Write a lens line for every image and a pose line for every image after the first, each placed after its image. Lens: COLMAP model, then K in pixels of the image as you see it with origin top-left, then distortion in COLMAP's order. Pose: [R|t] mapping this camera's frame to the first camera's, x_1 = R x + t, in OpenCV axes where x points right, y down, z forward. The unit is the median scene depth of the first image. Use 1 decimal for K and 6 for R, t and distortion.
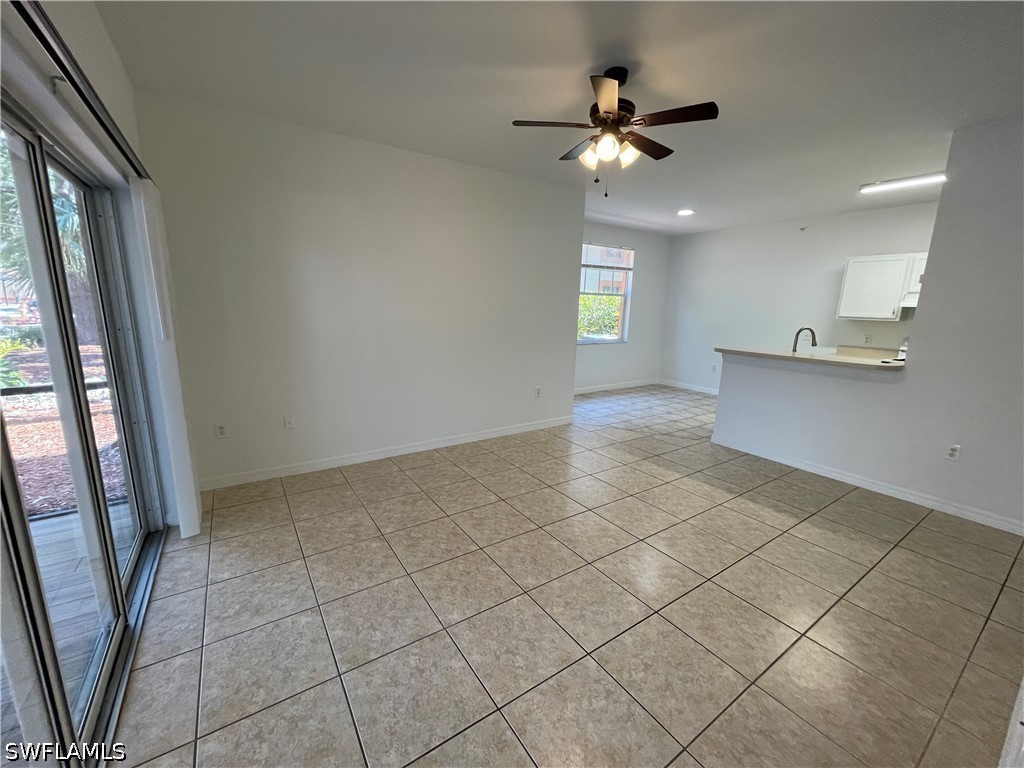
lens RADIAL K [[414.3, 0, 508.9], [0, 414.3, 385.3], [0, 0, 1]] dist [-0.004565, 0.000210]
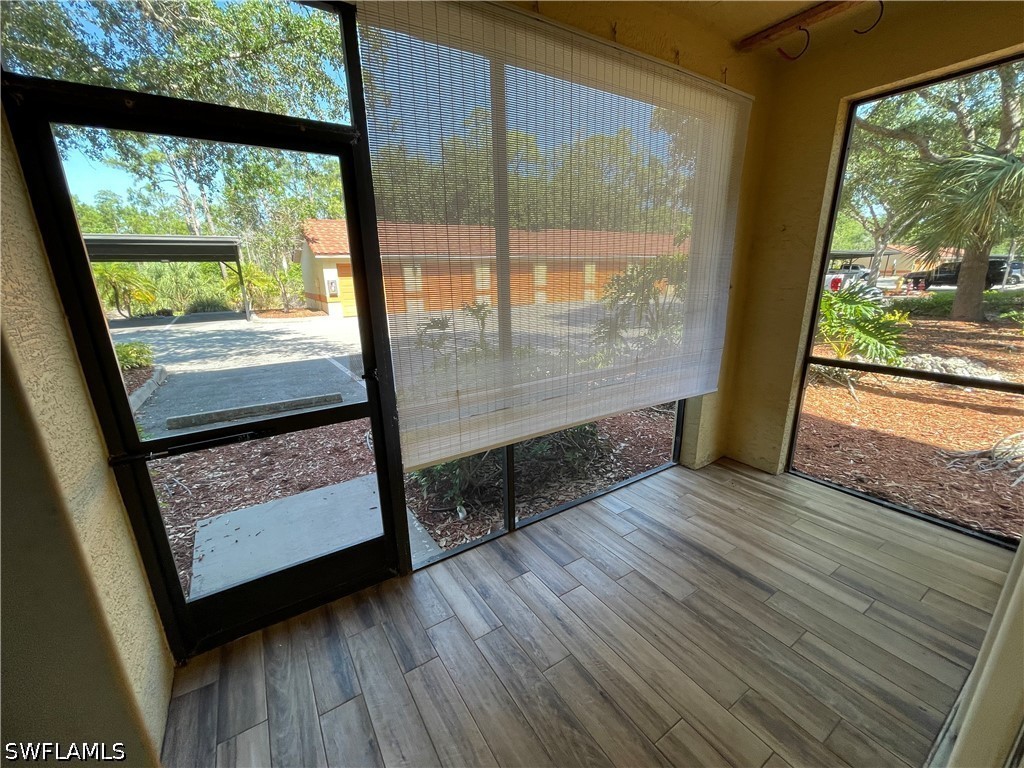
lens RADIAL K [[413.1, 0, 509.4], [0, 413.1, 386.0], [0, 0, 1]] dist [-0.004672, 0.002982]
pose [[-0.023084, 0.243696, -0.969577, -0.177564], [-0.177030, 0.953513, 0.243873, -0.016705], [0.983935, 0.177274, 0.021130, 0.038255]]
